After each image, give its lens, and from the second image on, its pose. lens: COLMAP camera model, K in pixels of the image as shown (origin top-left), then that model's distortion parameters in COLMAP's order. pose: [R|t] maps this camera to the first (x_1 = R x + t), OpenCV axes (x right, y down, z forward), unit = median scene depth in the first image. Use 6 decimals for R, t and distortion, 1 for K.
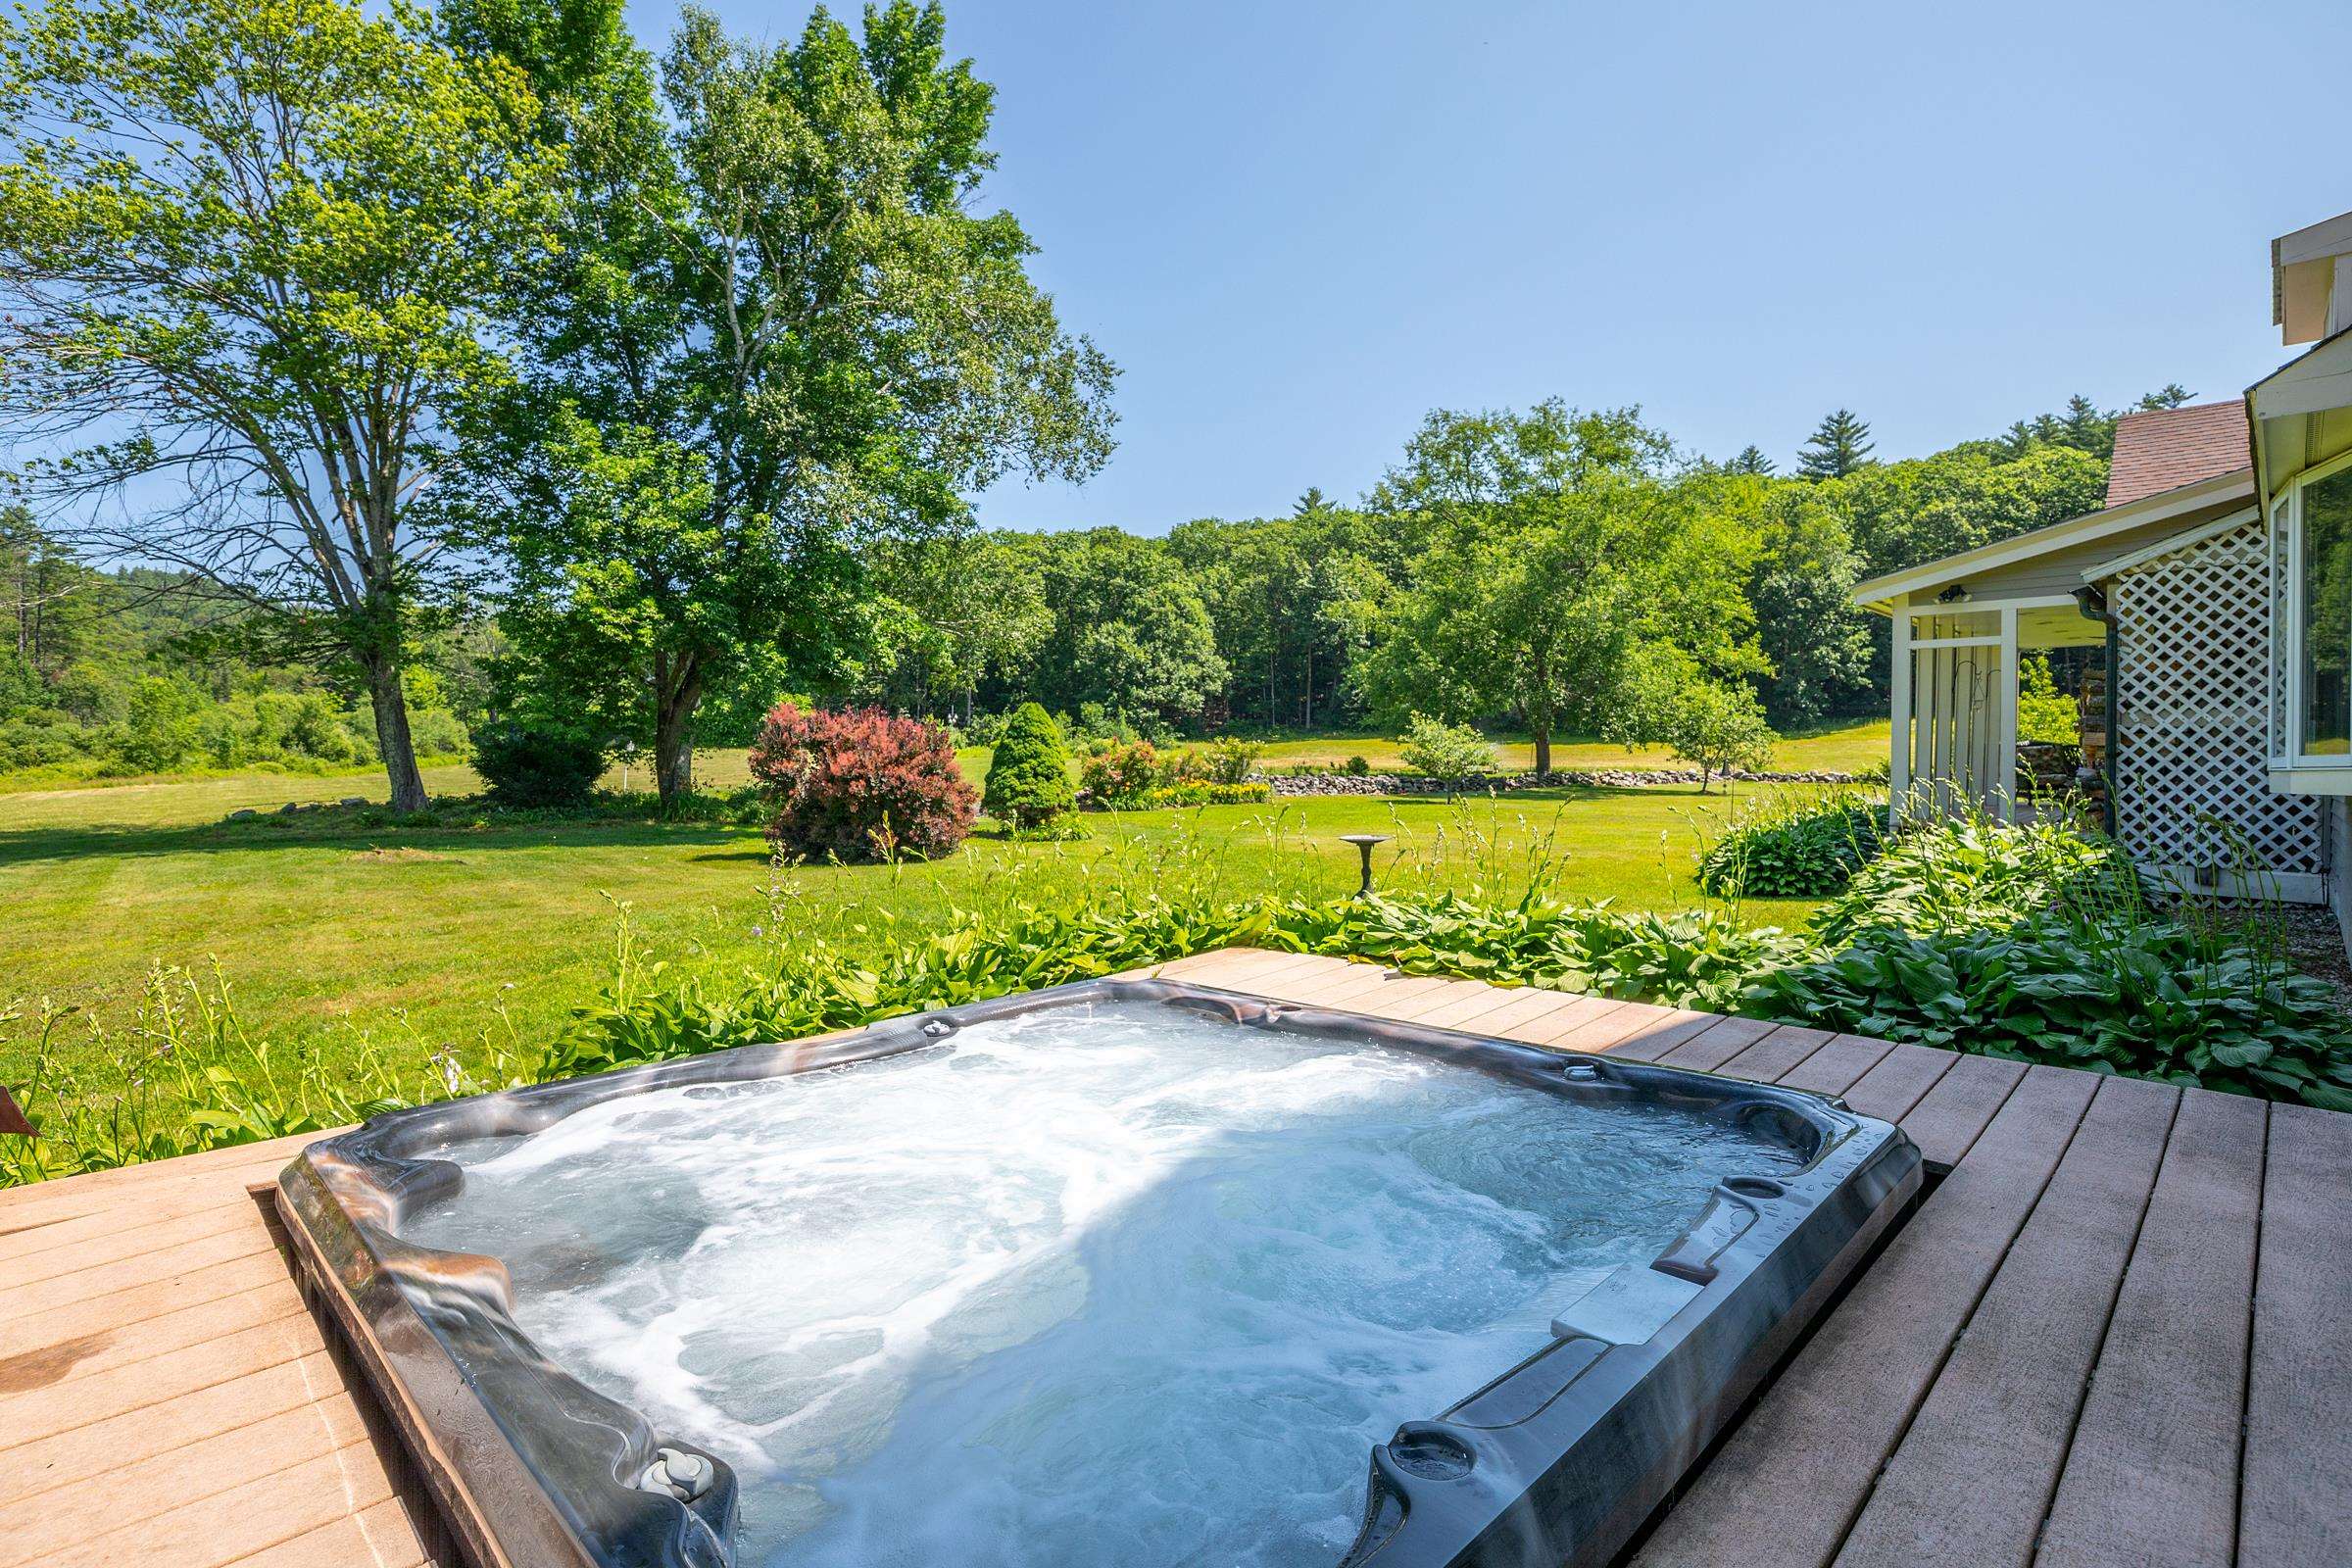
lens RADIAL K [[1213.9, 0, 1183.8], [0, 1213.9, 754.8], [0, 0, 1]] dist [-0.011070, 0.000963]
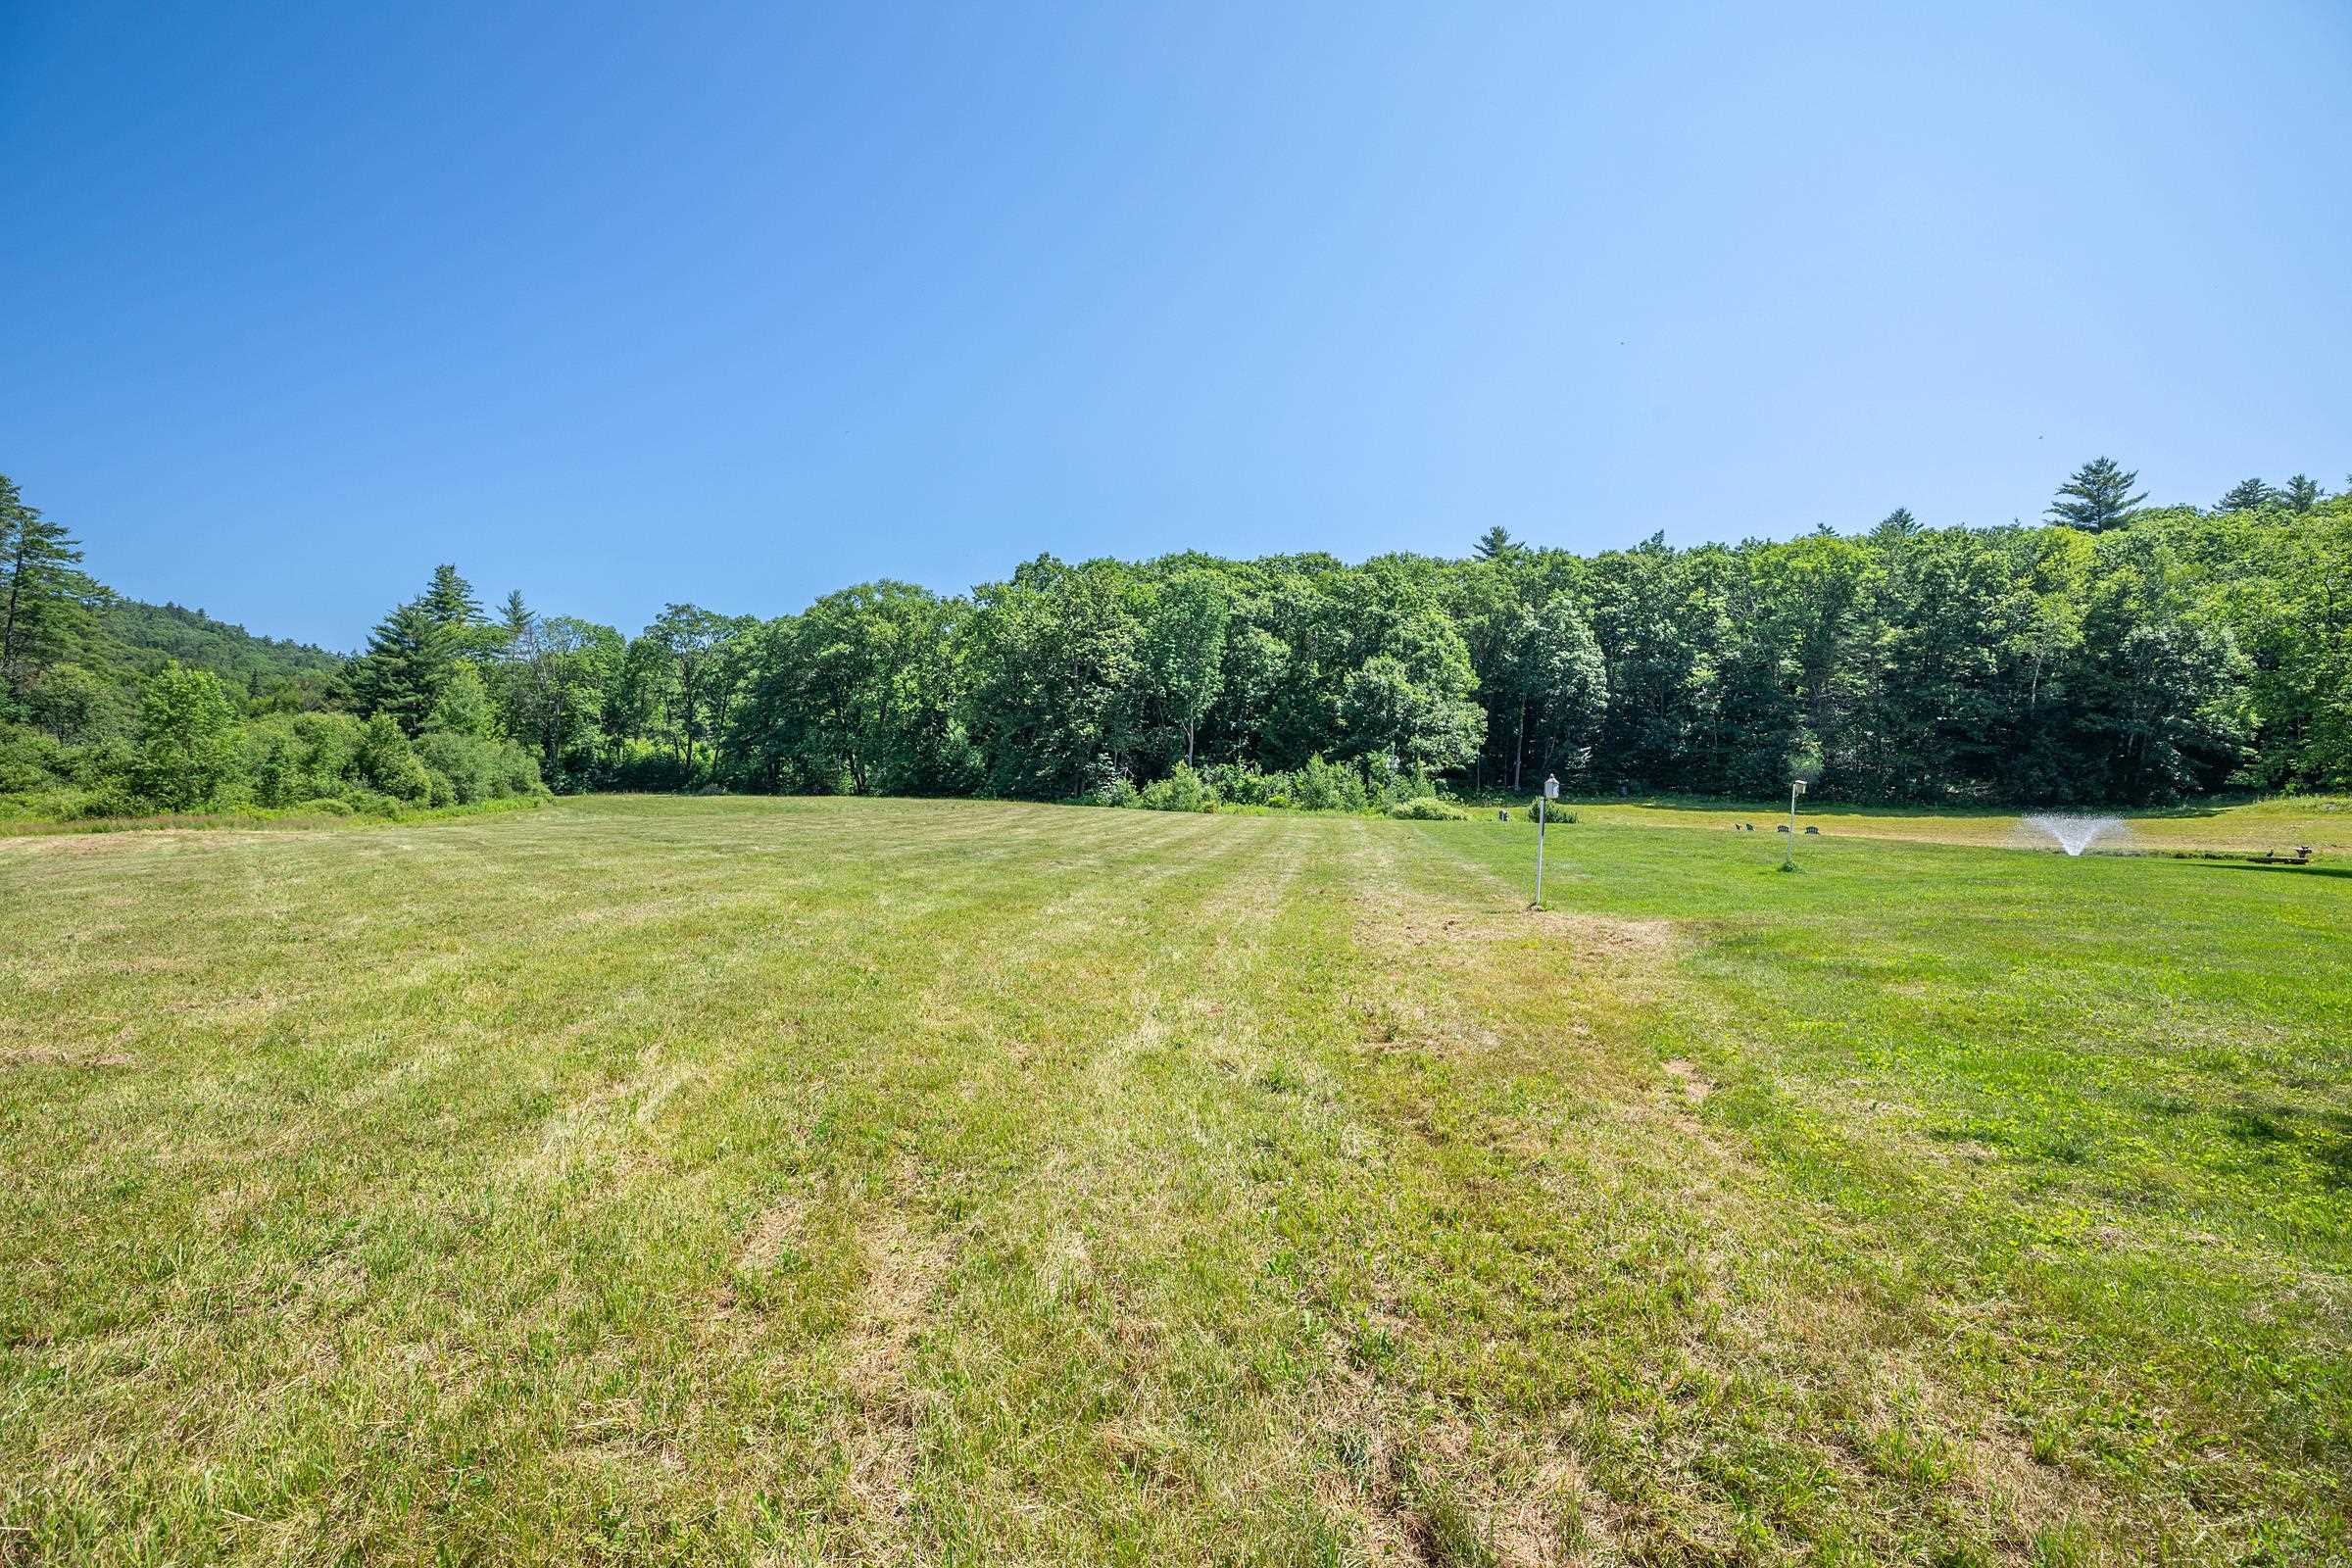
lens RADIAL K [[1124.3, 0, 1178.5], [0, 1124.3, 749.7], [0, 0, 1]] dist [-0.003061, -0.000323]
pose [[0.998459, 0.027447, 0.048226, -0.236258], [-0.024620, 0.997997, -0.058279, 0.002349], [-0.049729, 0.057001, 0.997135, 0.251540]]
